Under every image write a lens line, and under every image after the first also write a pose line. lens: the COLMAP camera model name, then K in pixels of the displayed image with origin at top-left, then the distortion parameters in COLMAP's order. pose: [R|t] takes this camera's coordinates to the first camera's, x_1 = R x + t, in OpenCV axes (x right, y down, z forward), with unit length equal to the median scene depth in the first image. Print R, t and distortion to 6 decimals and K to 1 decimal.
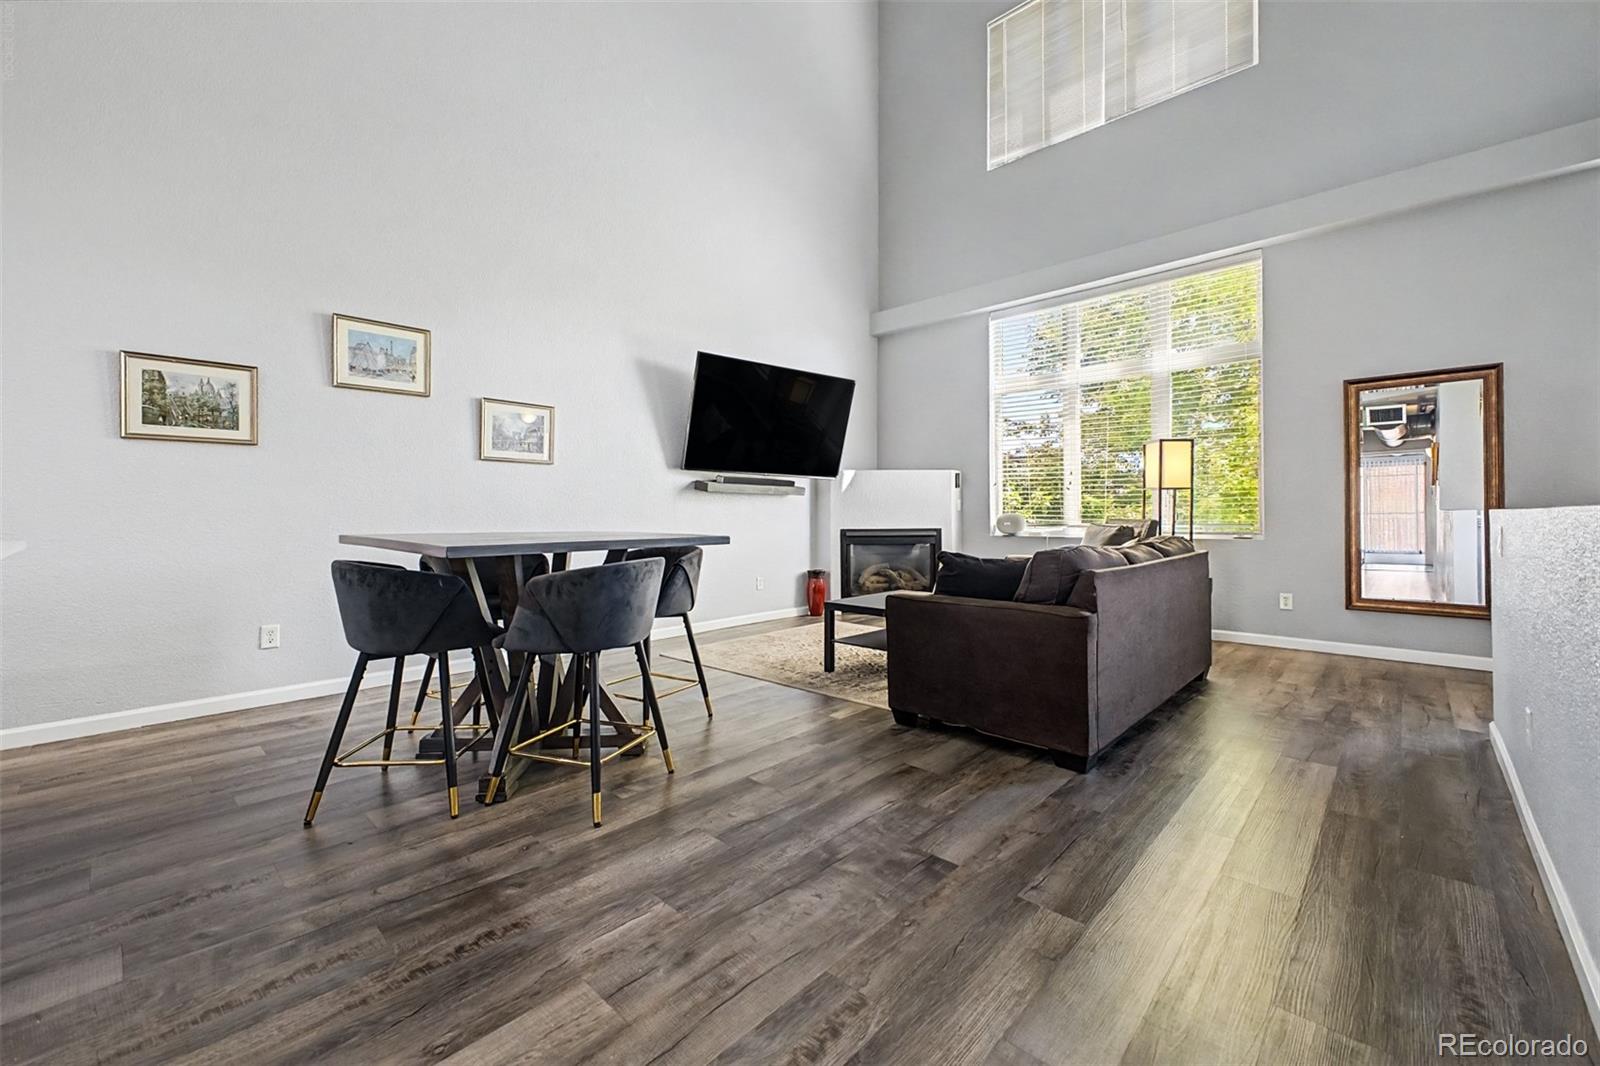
lens RADIAL K [[643.2, 0, 803.7], [0, 643.2, 518.0], [0, 0, 1]] dist [0.022750, -0.002101]
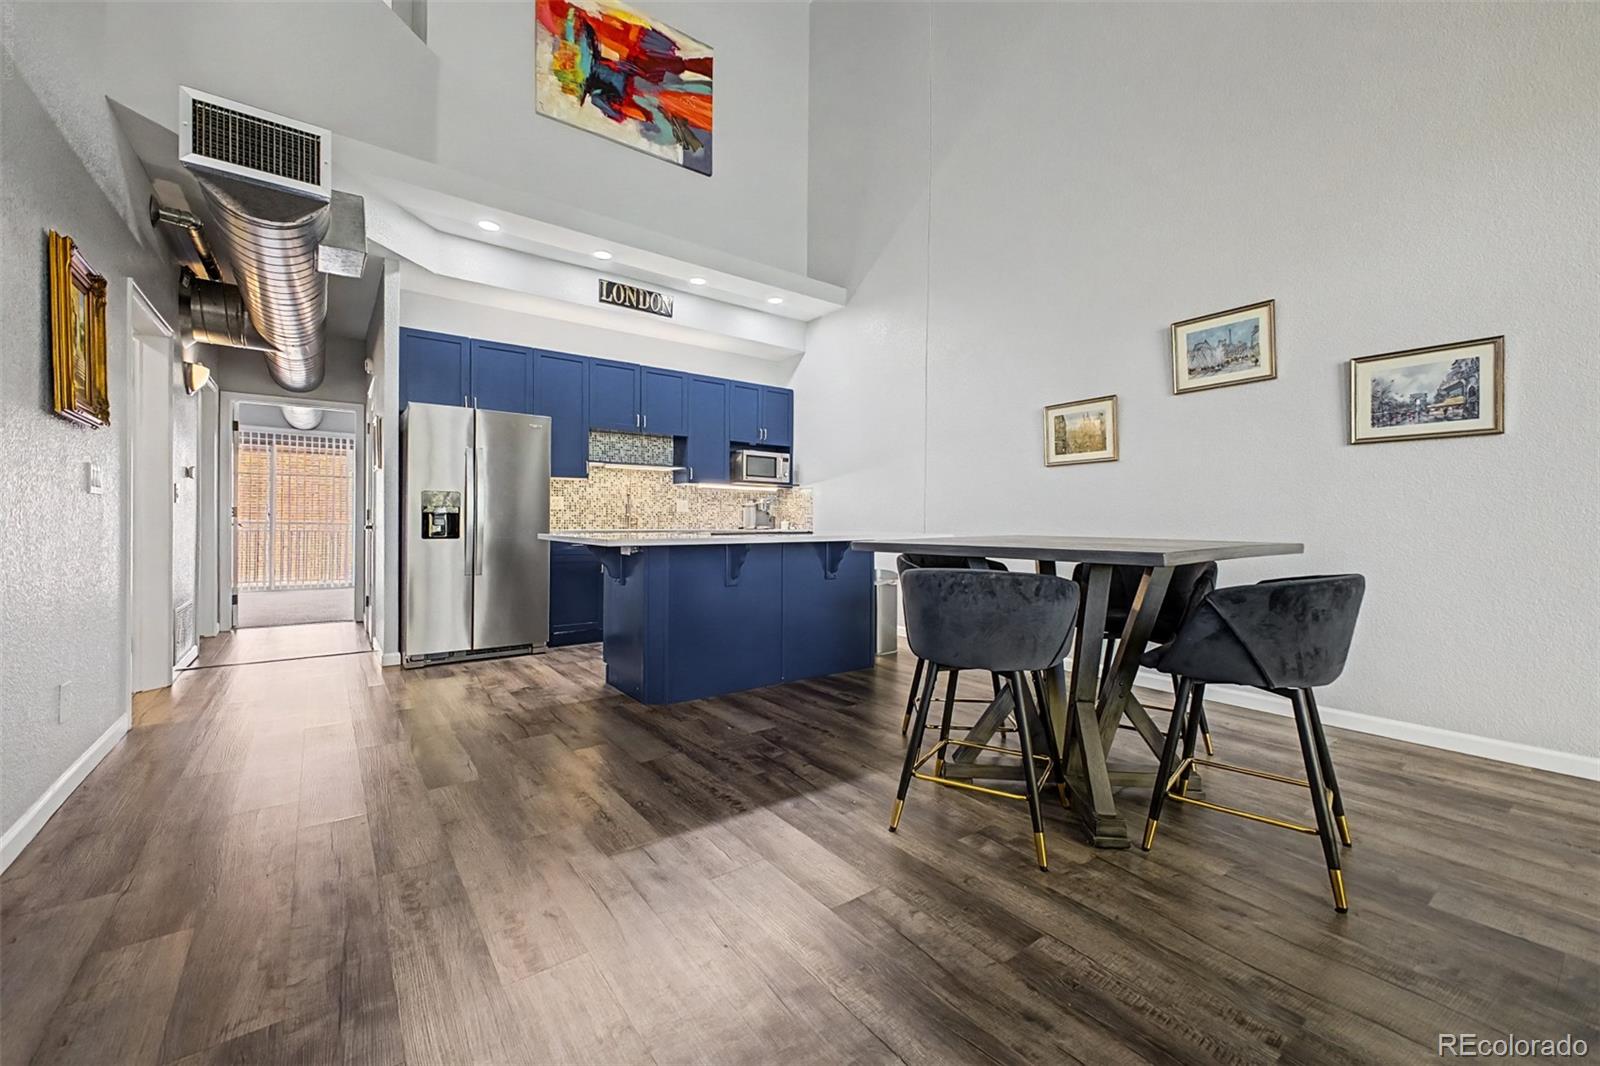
lens RADIAL K [[643.2, 0, 795.6], [0, 643.2, 522.8], [0, 0, 1]] dist [0.022750, -0.002101]
pose [[-0.180867, -0.001833, -0.983506, 0.394935], [-0.014136, 0.999900, 0.000736, 0.007813], [0.983406, 0.014036, -0.180875, 0.605813]]
